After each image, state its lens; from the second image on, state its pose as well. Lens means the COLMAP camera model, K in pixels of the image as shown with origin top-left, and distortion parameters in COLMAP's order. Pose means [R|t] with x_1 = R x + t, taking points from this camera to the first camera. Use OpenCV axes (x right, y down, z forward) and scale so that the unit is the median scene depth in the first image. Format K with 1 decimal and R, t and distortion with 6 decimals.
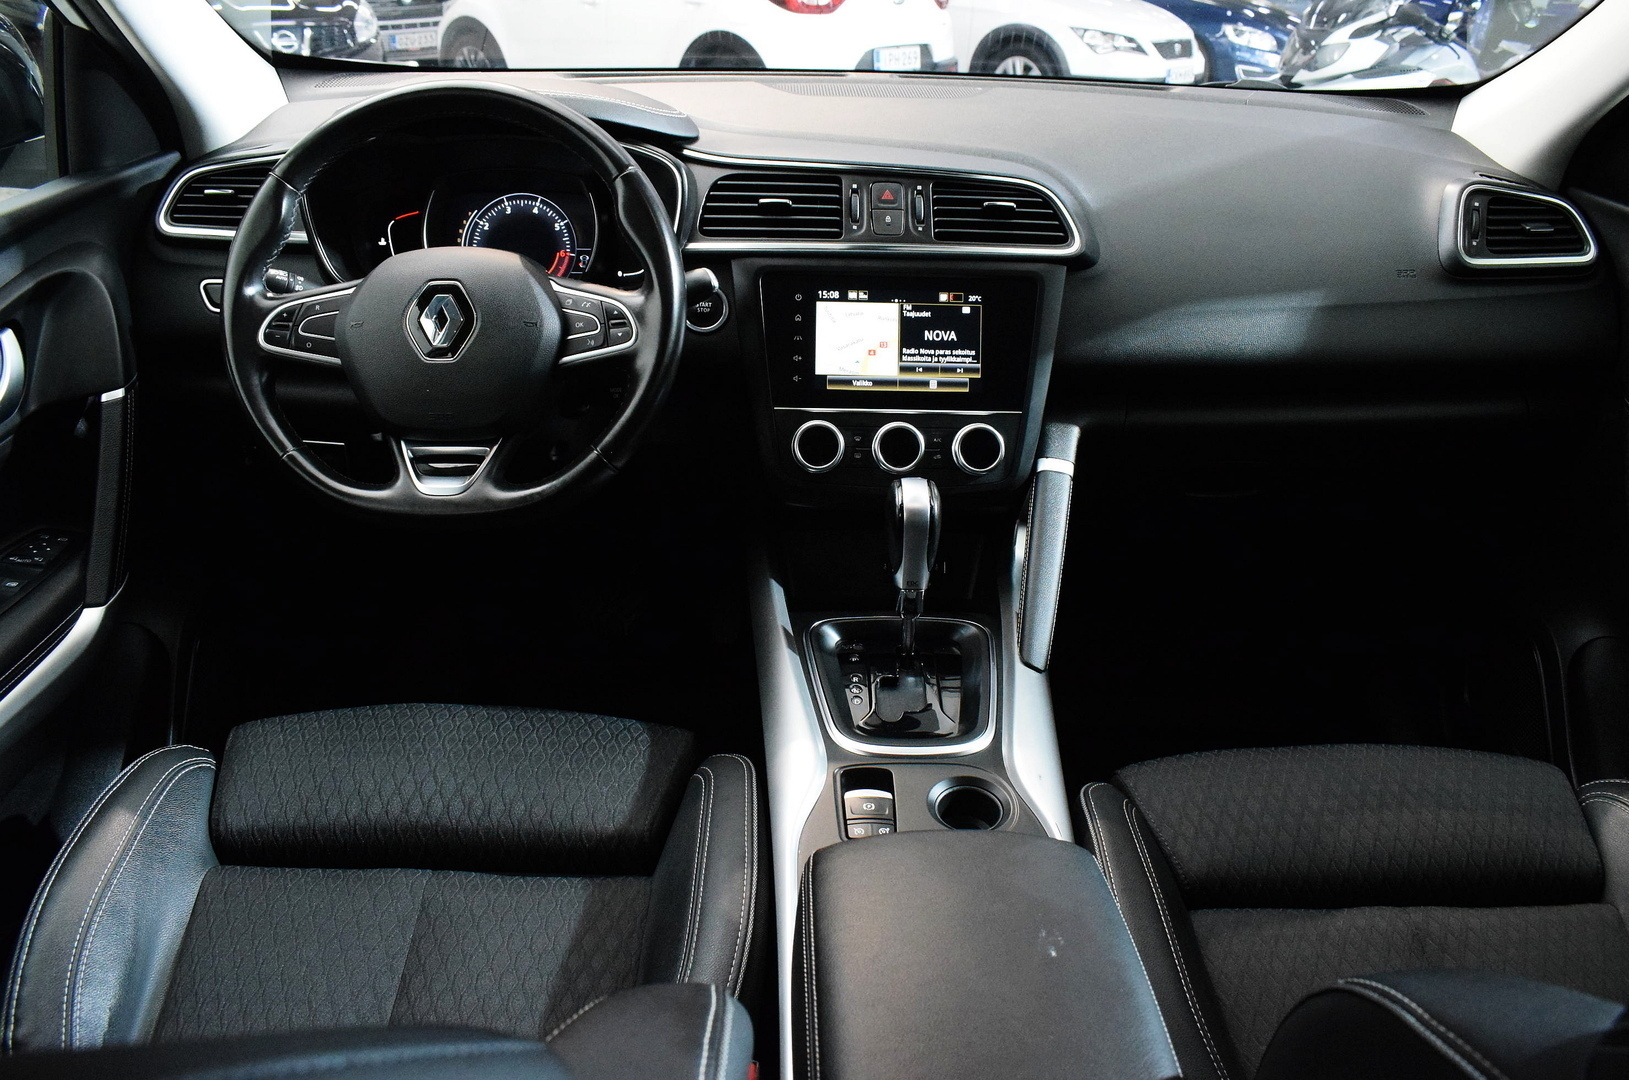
lens RADIAL K [[1255.5, 0, 814.5], [0, 1255.5, 540.0], [0, 0, 1]] dist [-0.091765, 0.000340]
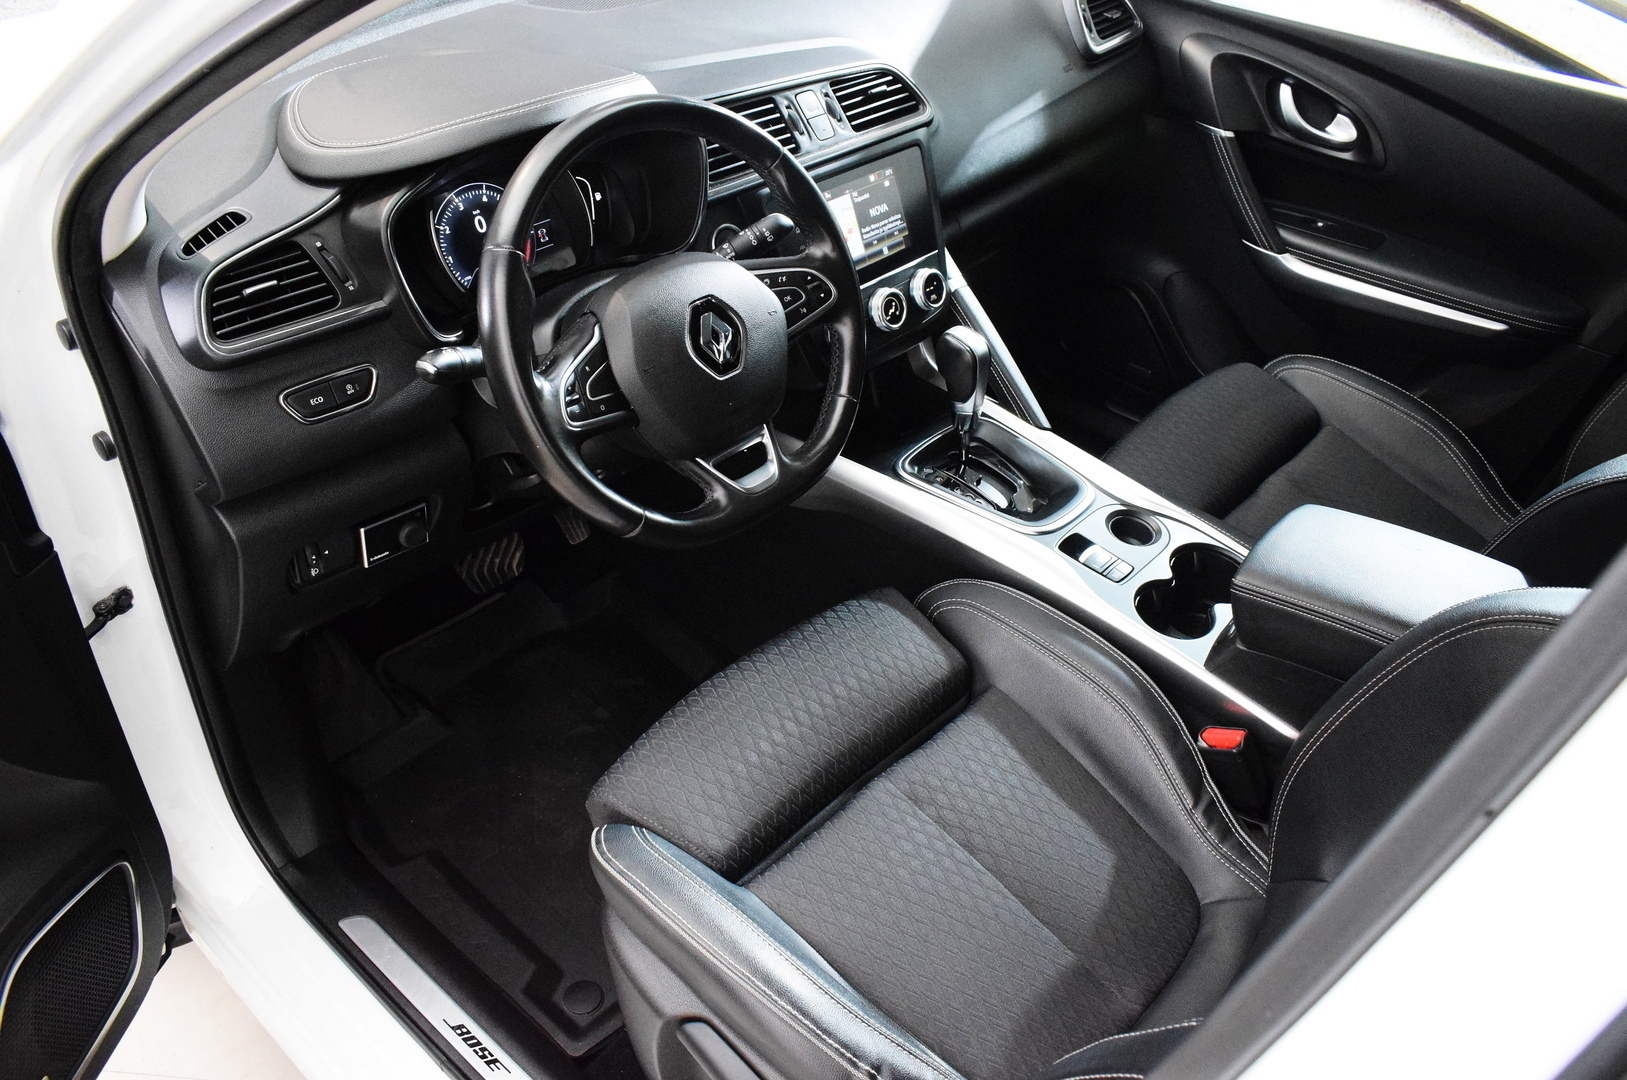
lens RADIAL K [[1253.9, 0, 813.5], [0, 1253.9, 540.0], [0, 0, 1]] dist [-0.091765, 0.000340]
pose [[0.691907, -0.439028, 0.573166, -0.776191], [0.301708, 0.897054, 0.322904, -0.285344], [-0.655924, -0.050490, 0.753136, 0.115726]]
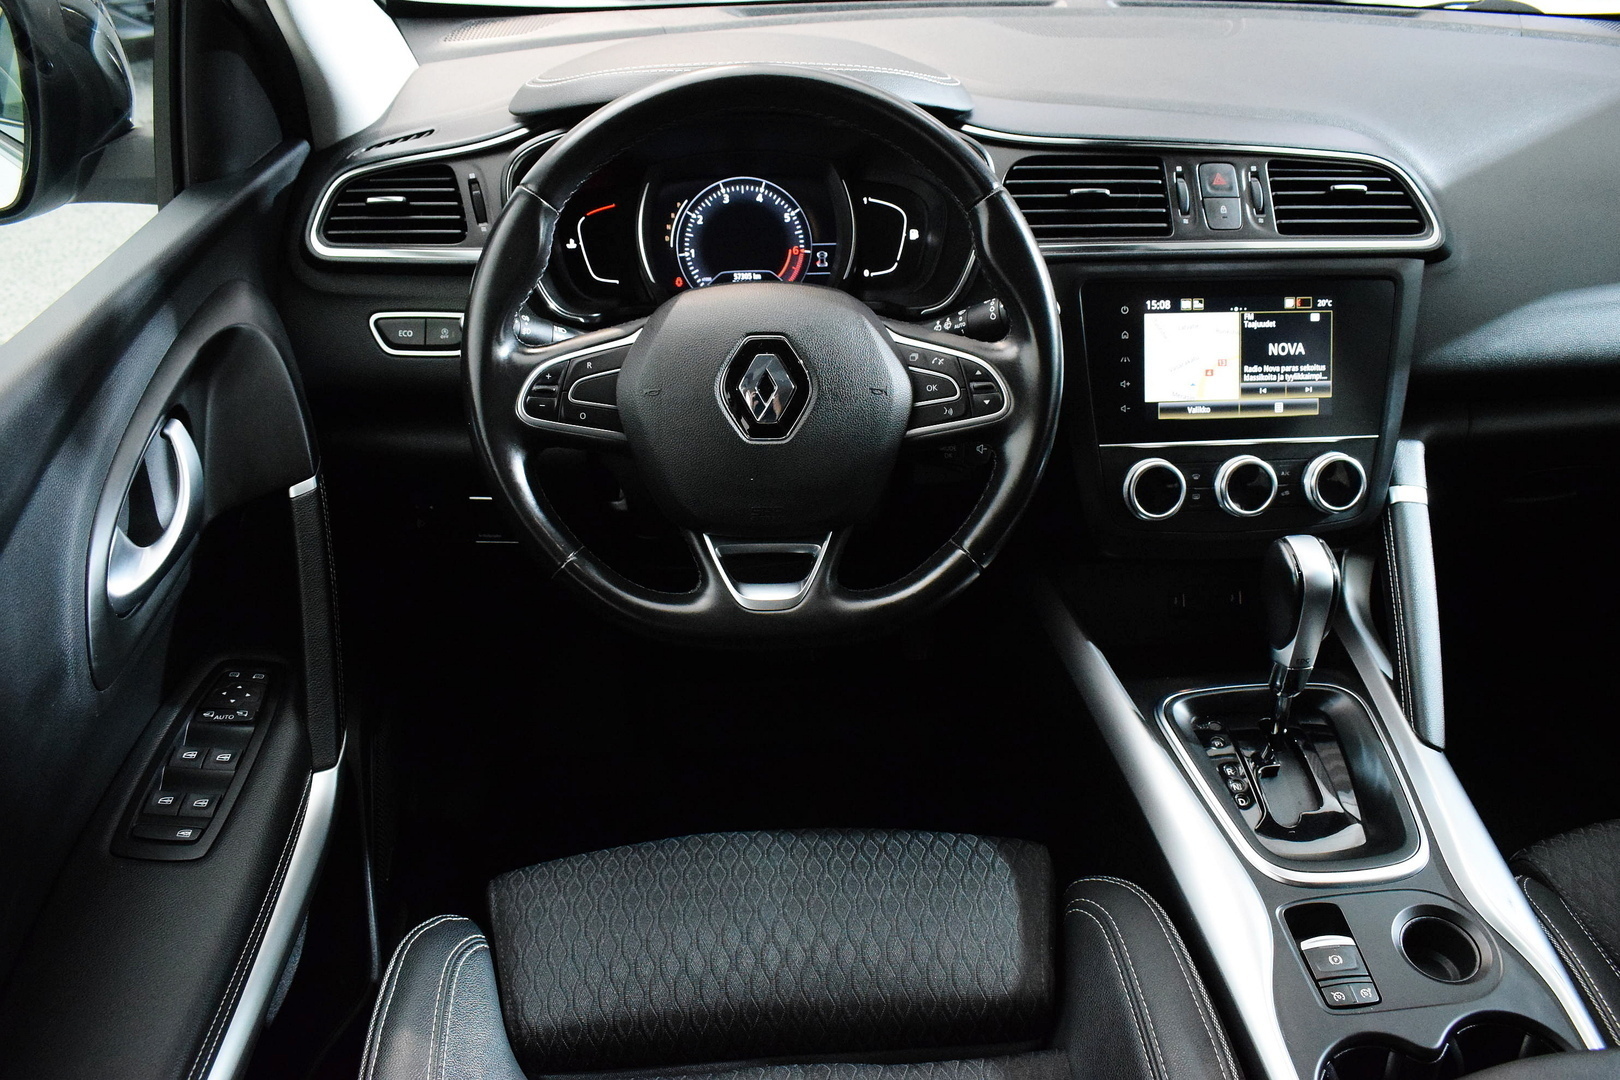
lens RADIAL K [[1282.9, 0, 810.0], [0, 1282.9, 540.0], [0, 0, 1]] dist [-0.094478, -0.000738]
pose [[0.997451, -0.053180, 0.047570, -0.266214], [0.048294, 0.993961, 0.098534, -0.134906], [-0.052523, -0.095985, 0.993996, 0.160649]]
